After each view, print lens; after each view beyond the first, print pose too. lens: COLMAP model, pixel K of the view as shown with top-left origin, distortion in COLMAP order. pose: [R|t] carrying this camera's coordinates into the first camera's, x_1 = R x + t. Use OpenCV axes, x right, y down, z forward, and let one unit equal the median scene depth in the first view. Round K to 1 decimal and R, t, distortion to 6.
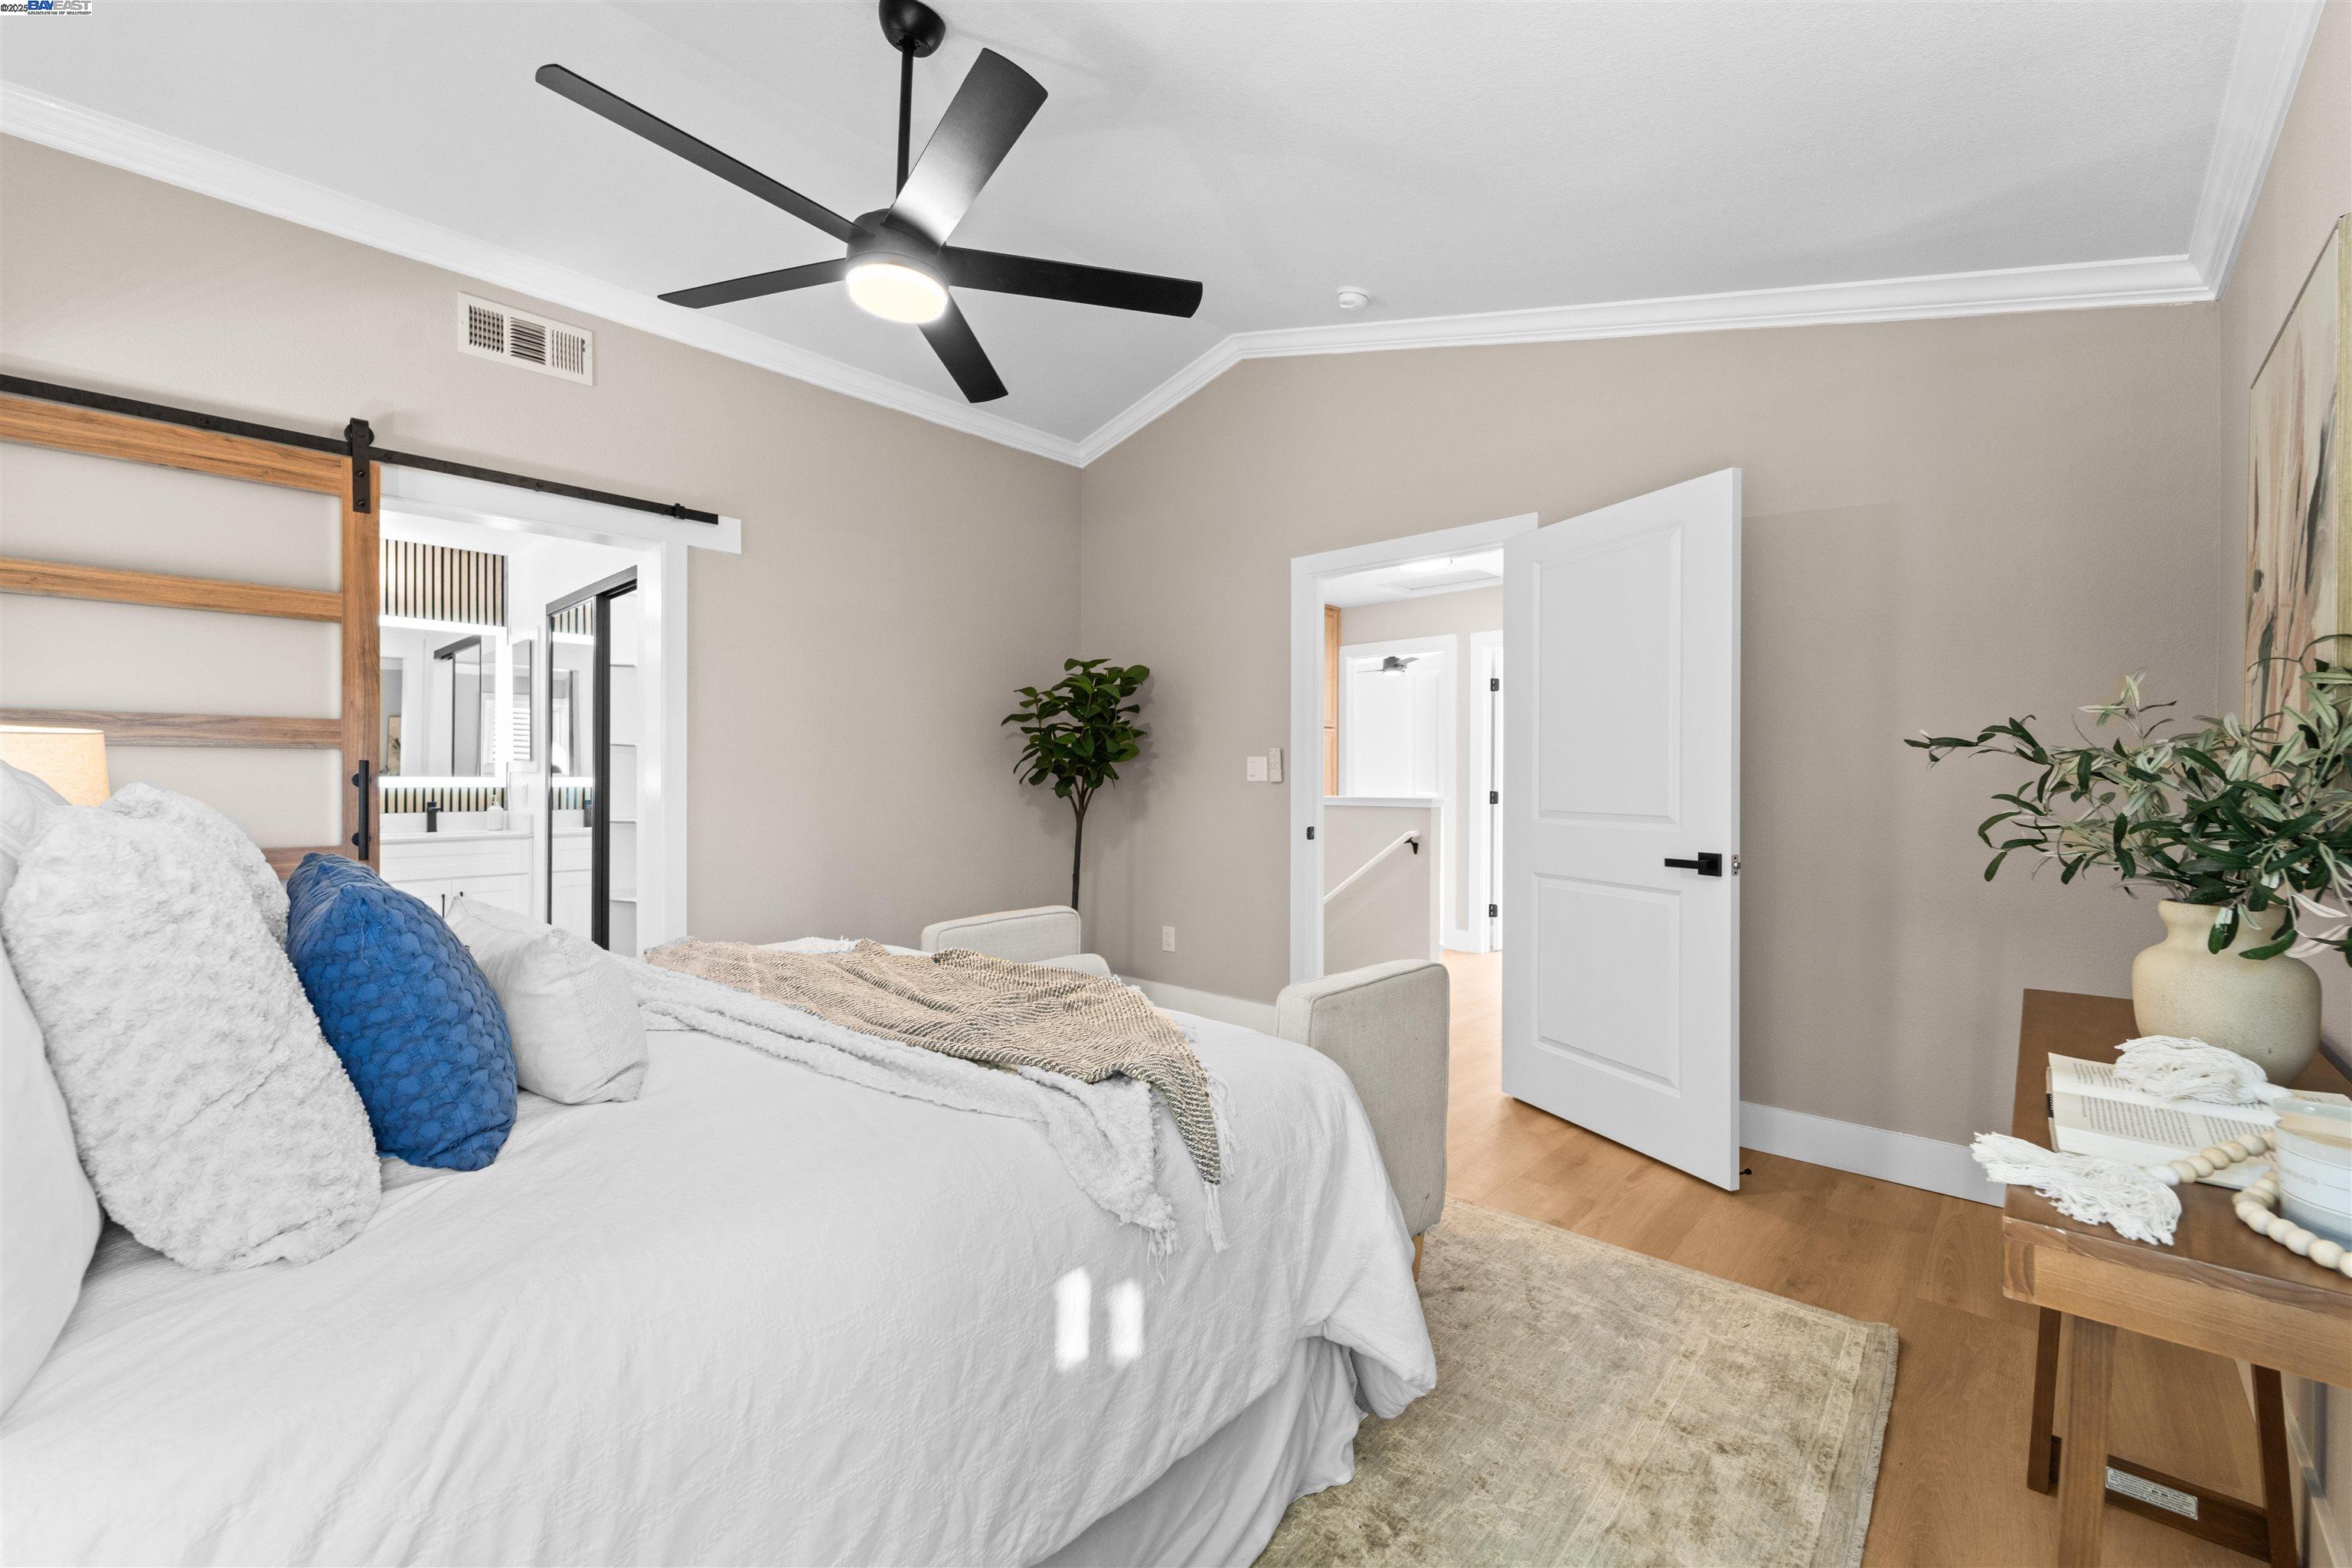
lens RADIAL K [[945.0, 0, 1171.5], [0, 945.0, 781.9], [0, 0, 1]] dist [-0.000943, -0.000200]
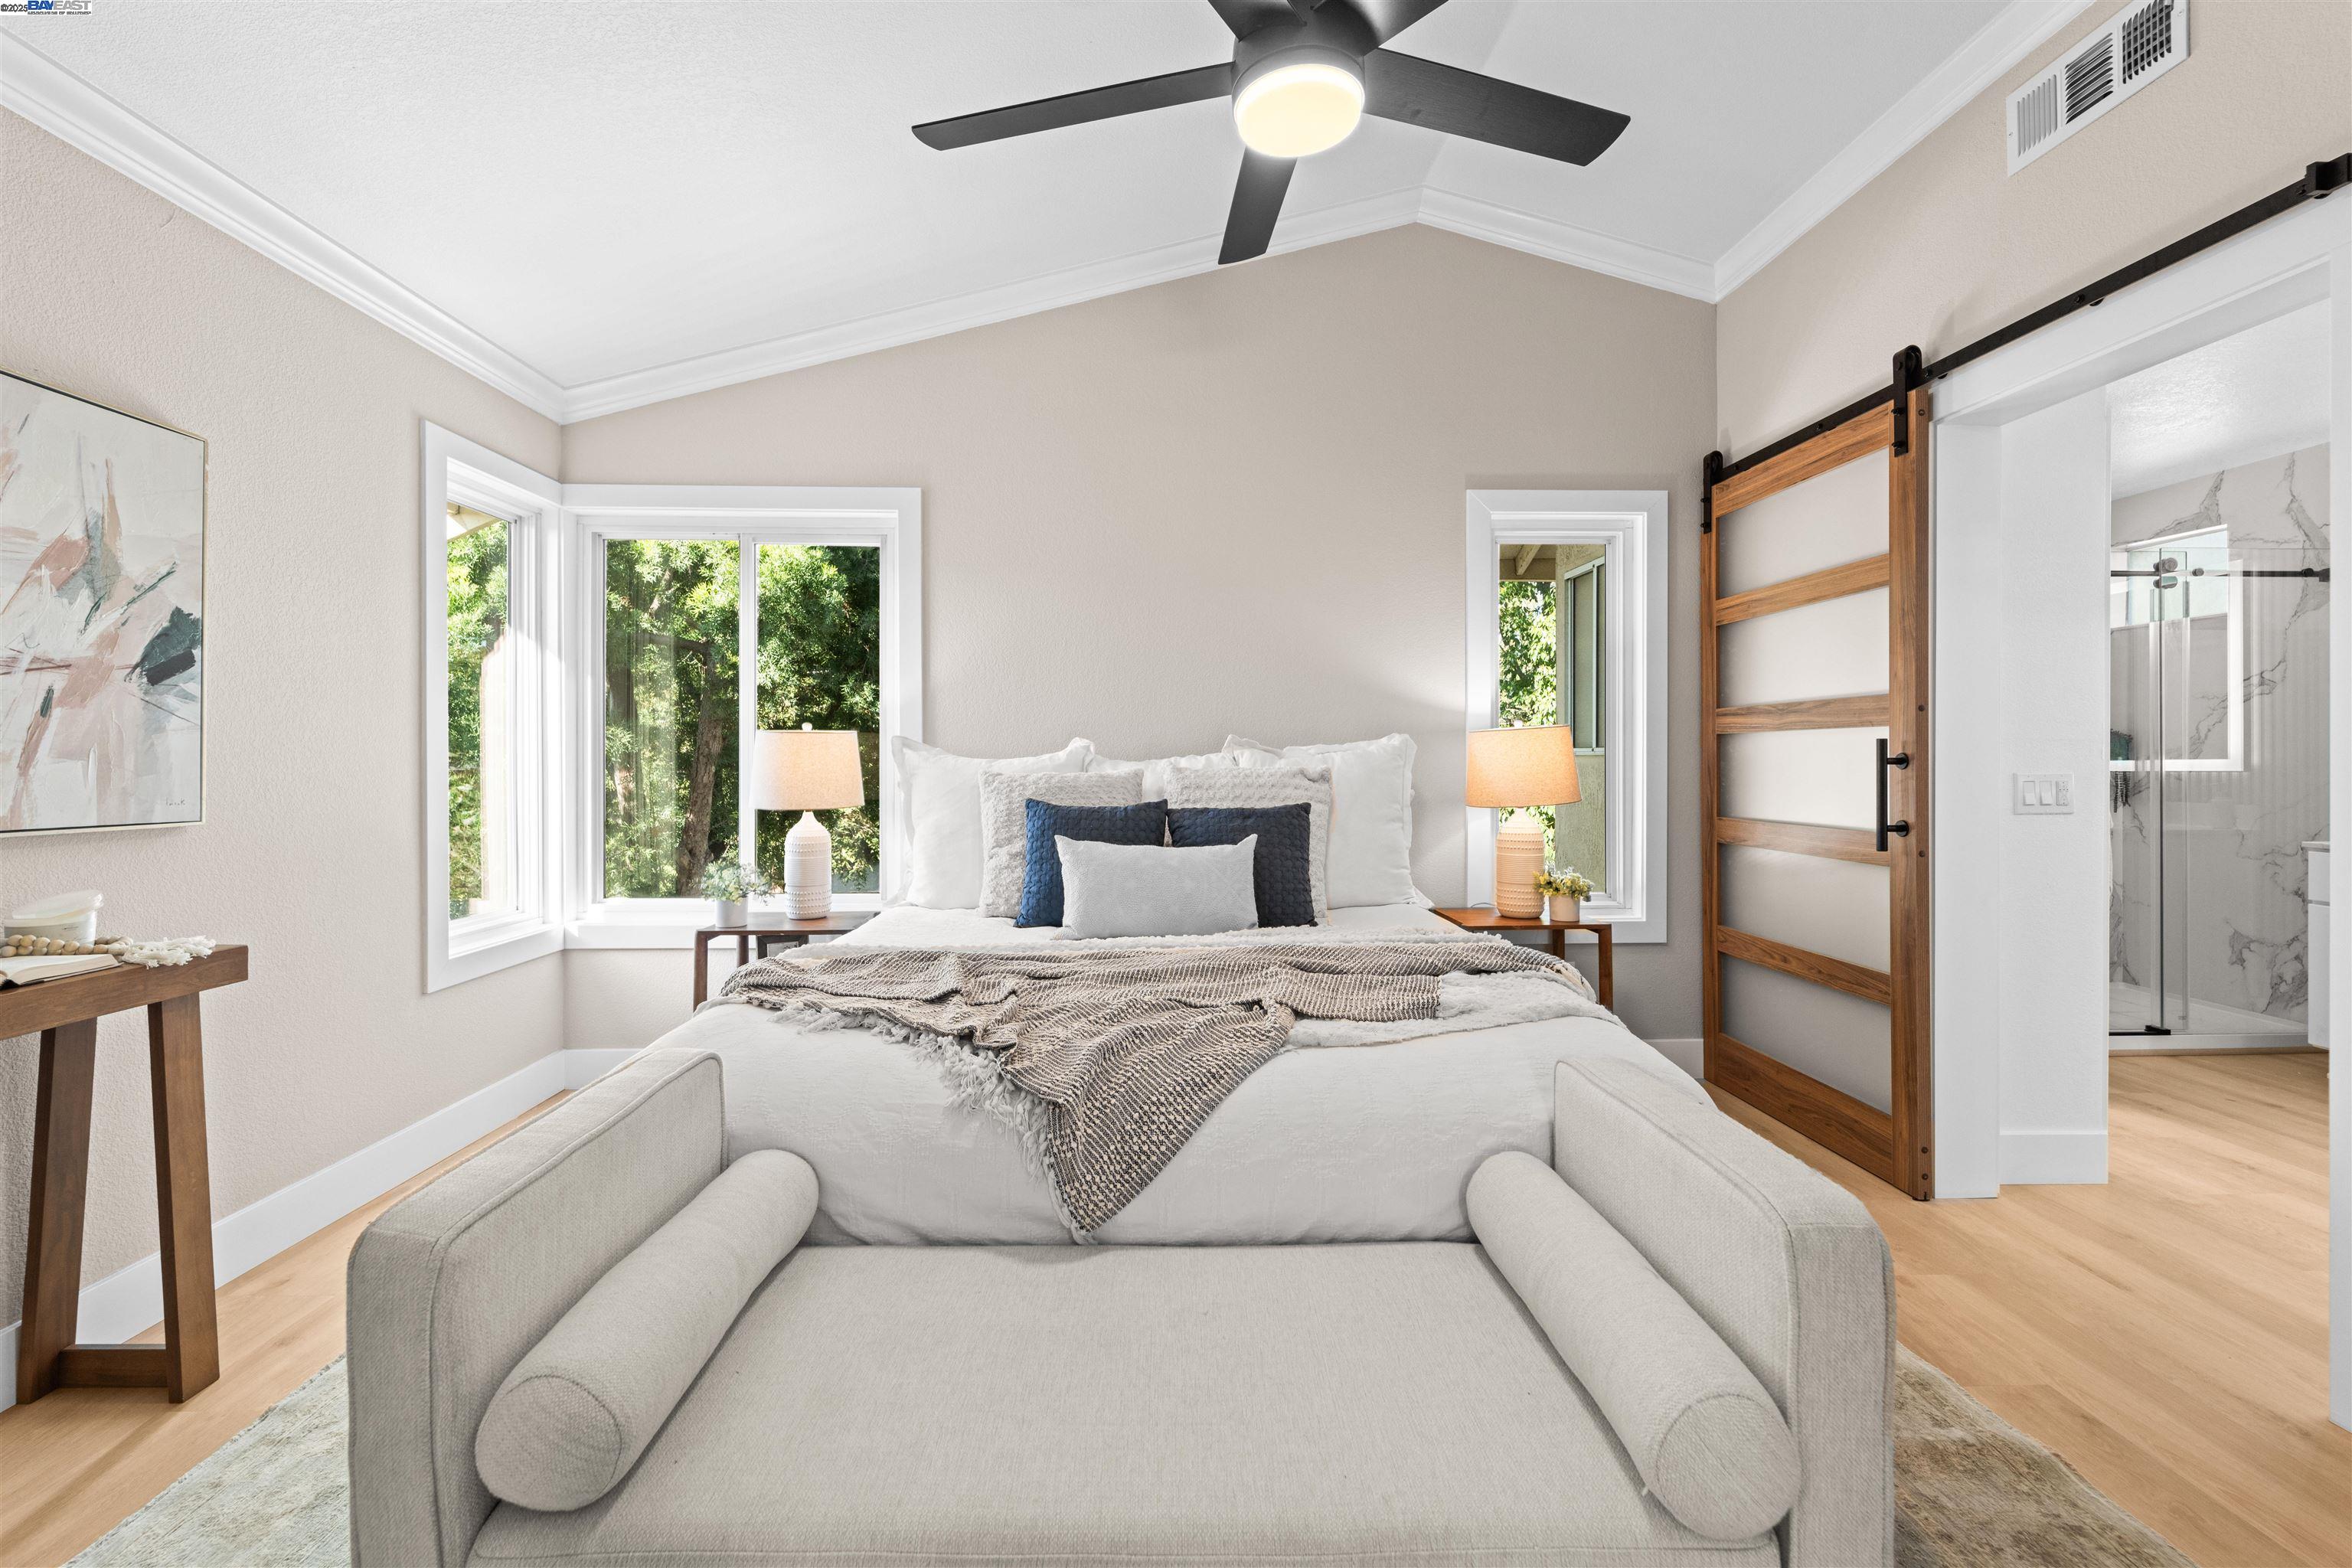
lens RADIAL K [[963.2, 0, 1161.9], [0, 963.2, 753.8], [0, 0, 1]] dist [-0.000718, -0.000676]
pose [[-0.715249, -0.006720, -0.698838, 0.222285], [-0.005740, 0.999977, -0.003742, -0.000991], [0.698846, 0.001335, -0.715271, 1.015406]]
